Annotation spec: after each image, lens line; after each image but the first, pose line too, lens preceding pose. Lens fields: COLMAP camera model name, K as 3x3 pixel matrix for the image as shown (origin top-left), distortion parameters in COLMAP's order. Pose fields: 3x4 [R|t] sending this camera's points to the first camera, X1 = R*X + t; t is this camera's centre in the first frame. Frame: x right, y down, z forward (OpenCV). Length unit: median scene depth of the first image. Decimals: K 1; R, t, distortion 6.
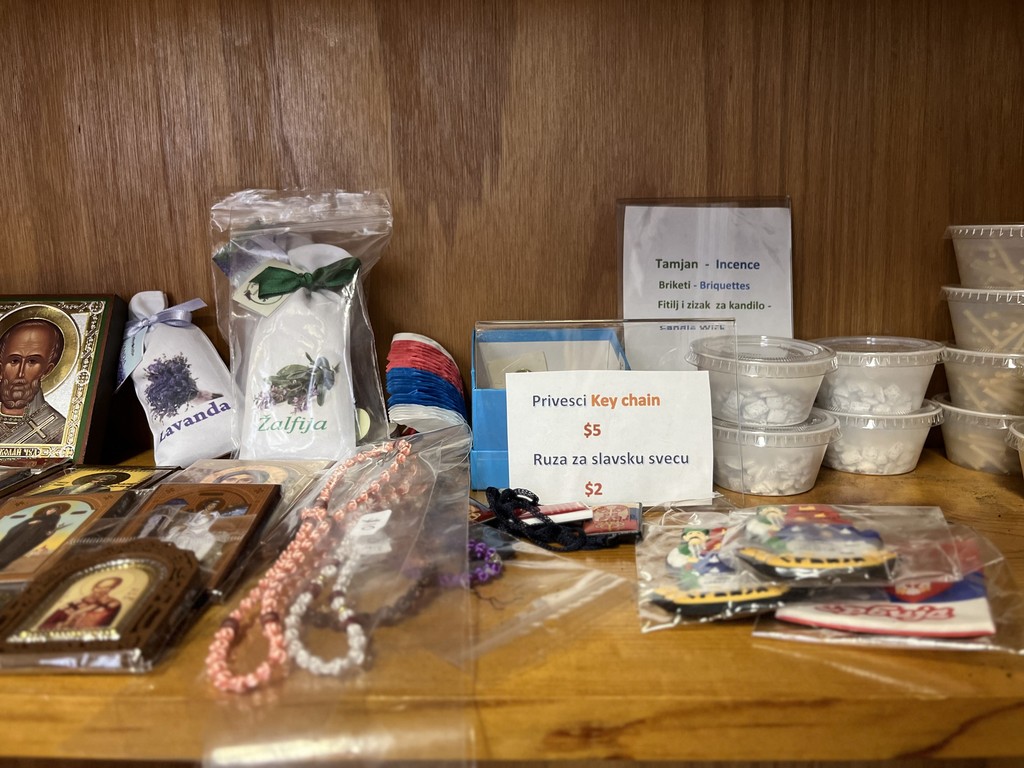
lens RADIAL K [[765.7, 0, 512.0], [0, 765.7, 384.0], [0, 0, 1]] dist [0.062680, -0.083577]
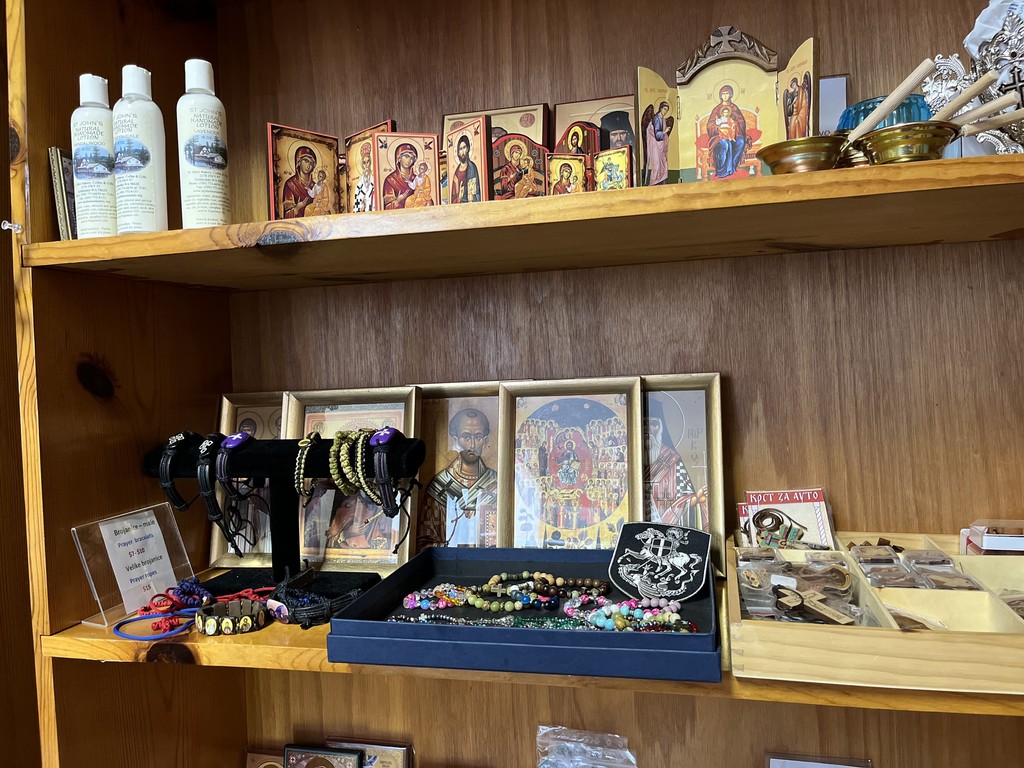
lens RADIAL K [[765.7, 0, 512.0], [0, 765.7, 384.0], [0, 0, 1]] dist [0.062680, -0.083577]
pose [[0.972837, -0.019673, -0.230655, -0.000520], [-0.012387, 0.990531, -0.136730, -0.900670], [0.231161, 0.135873, 0.963381, -1.027201]]
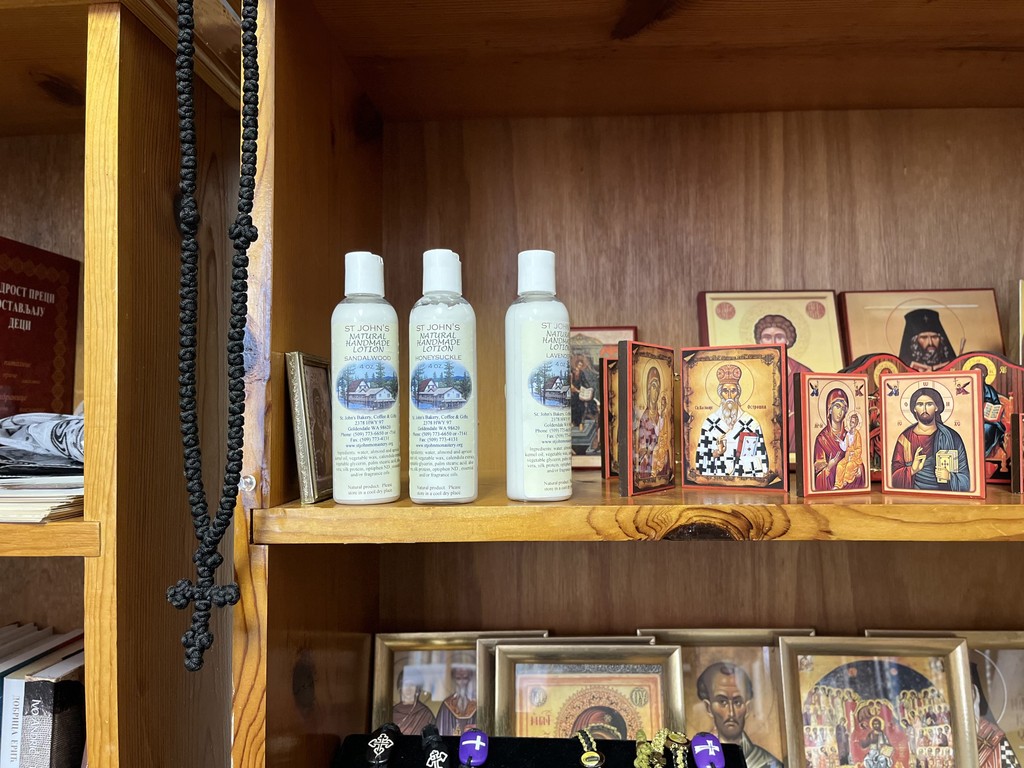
lens RADIAL K [[773.5, 0, 512.0], [0, 773.5, 384.0], [0, 0, 1]] dist [0.060446, -0.101753]
pose [[0.999501, 0.004987, -0.031182, -0.986763], [-0.011128, 0.979733, -0.200000, -1.357014], [0.029552, 0.200247, 0.979300, -0.786250]]
